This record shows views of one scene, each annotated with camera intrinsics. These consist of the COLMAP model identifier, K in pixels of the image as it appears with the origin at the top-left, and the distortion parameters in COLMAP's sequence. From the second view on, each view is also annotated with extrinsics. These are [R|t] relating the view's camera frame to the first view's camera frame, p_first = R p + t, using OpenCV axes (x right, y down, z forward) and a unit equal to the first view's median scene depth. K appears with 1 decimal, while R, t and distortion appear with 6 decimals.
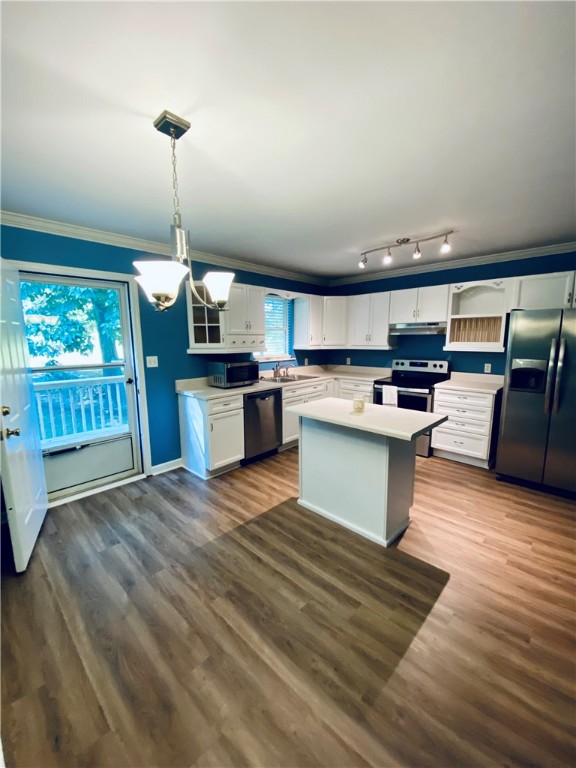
lens RADIAL K [[310.0, 0, 288.0], [0, 310.0, 384.0], [0, 0, 1]] dist [0.020855, -0.018599]
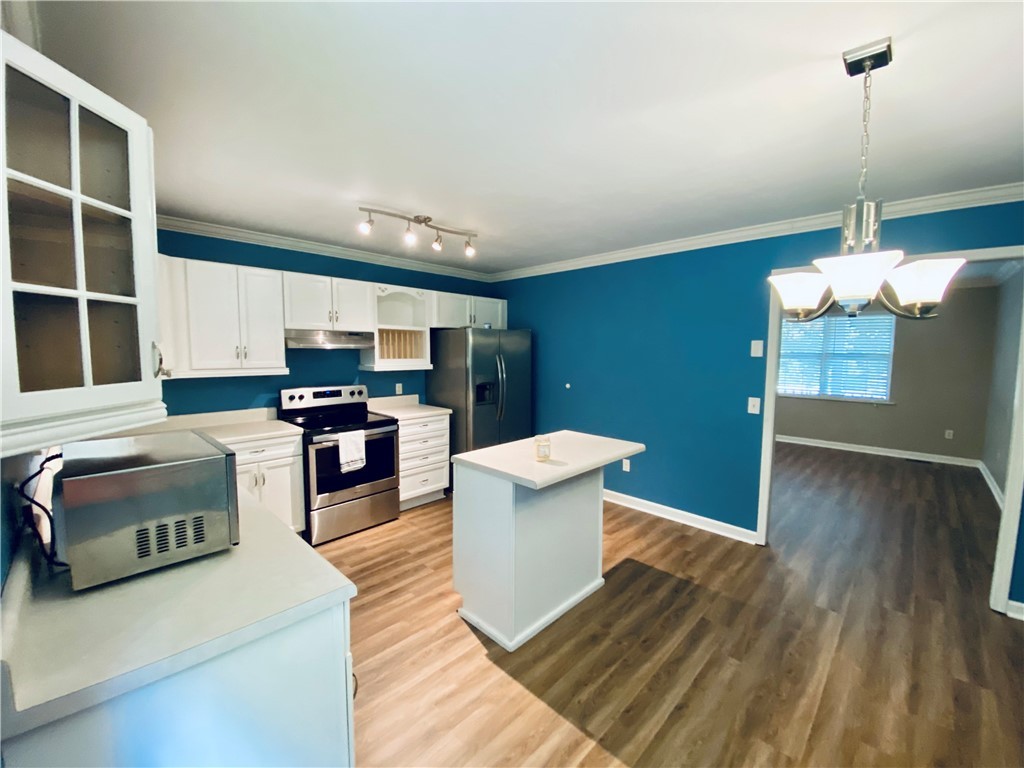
lens RADIAL K [[413.4, 0, 512.0], [0, 413.4, 384.0], [0, 0, 1]] dist [0.020855, -0.018599]
pose [[0.010377, -0.077052, 0.996973, -0.515621], [0.137557, 0.987658, 0.074901, -0.113996], [-0.990439, 0.136364, 0.020848, 0.716419]]
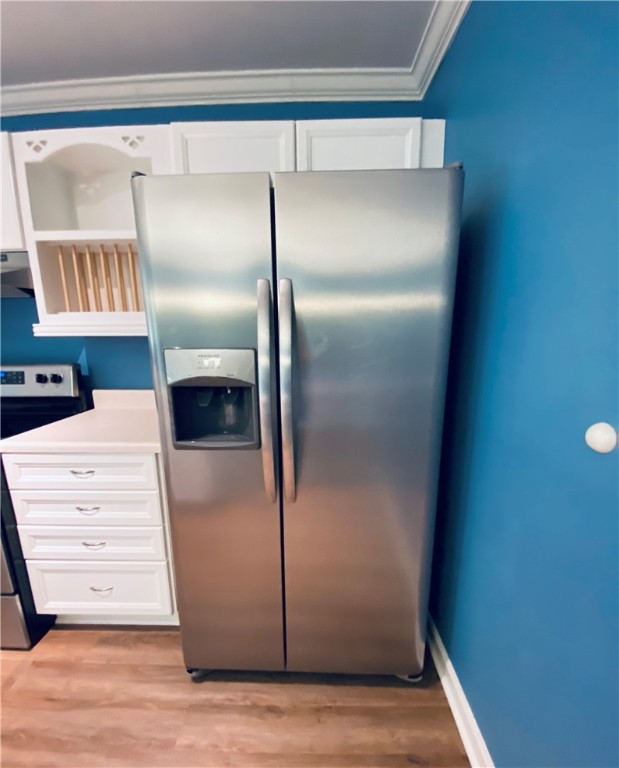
lens RADIAL K [[339.3, 0, 298.2], [0, 339.3, 414.0], [0, 0, 1]] dist [-0.000995, -0.000283]
pose [[0.740375, -0.155160, 0.654041, 0.489933], [0.101635, 0.987648, 0.119253, -0.038410], [-0.664466, -0.021819, 0.747000, 0.551646]]
